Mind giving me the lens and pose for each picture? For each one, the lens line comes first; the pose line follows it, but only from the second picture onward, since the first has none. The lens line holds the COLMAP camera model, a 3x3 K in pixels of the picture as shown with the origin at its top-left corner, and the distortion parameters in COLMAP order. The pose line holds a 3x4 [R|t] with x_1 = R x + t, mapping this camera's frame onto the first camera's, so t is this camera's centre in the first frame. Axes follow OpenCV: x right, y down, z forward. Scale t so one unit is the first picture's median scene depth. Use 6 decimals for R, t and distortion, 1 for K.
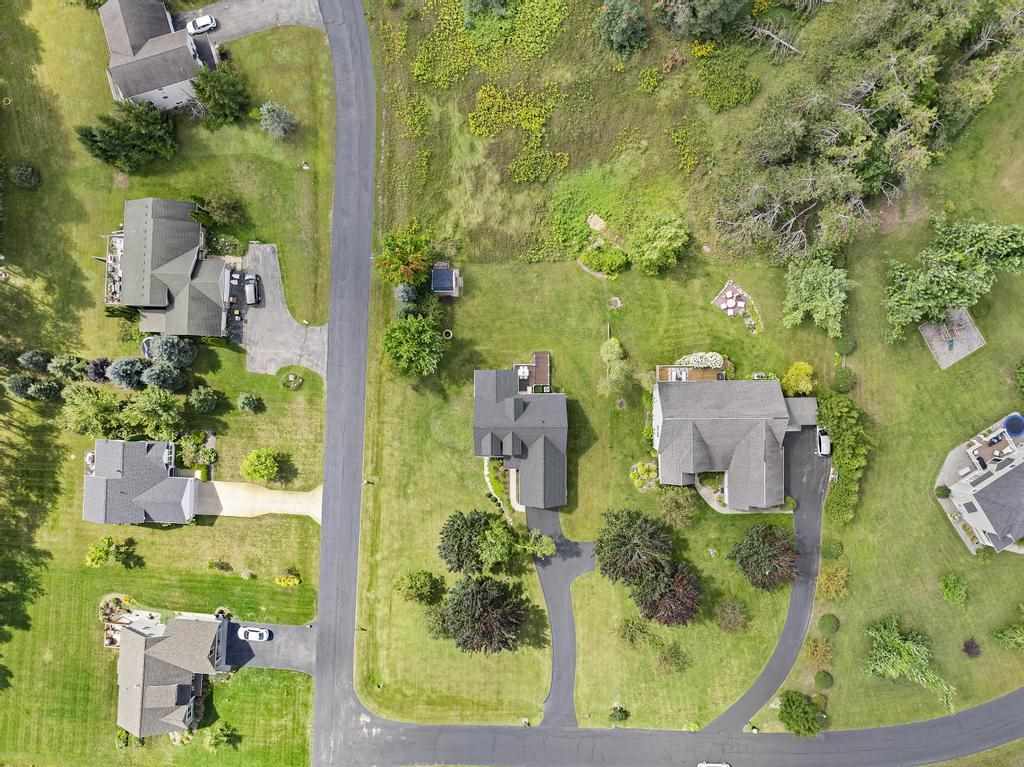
lens RADIAL K [[732.3, 0, 512.0], [0, 732.3, 383.5], [0, 0, 1]] dist [-0.056816, -0.006037]
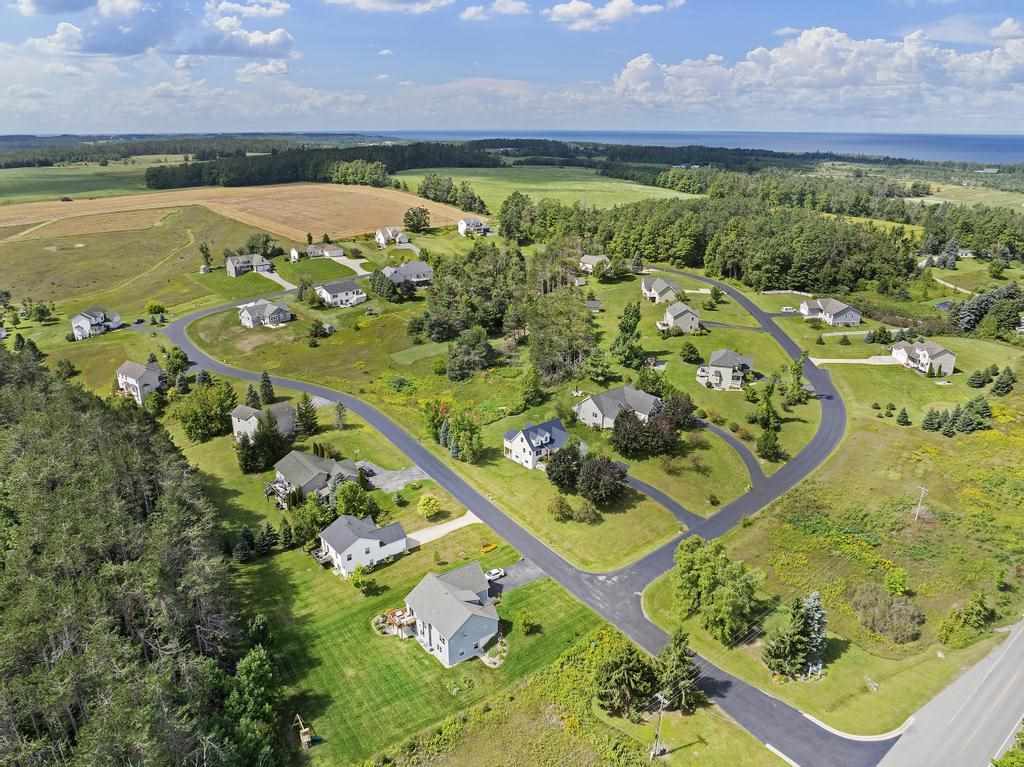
lens RADIAL K [[732.3, 0, 512.0], [0, 732.3, 383.5], [0, 0, 1]] dist [-0.056816, -0.006037]
pose [[0.768618, -0.216309, 0.602027, -1.046075], [0.639705, 0.257163, -0.724324, 1.228213], [0.001859, 0.941848, 0.336034, 0.243287]]
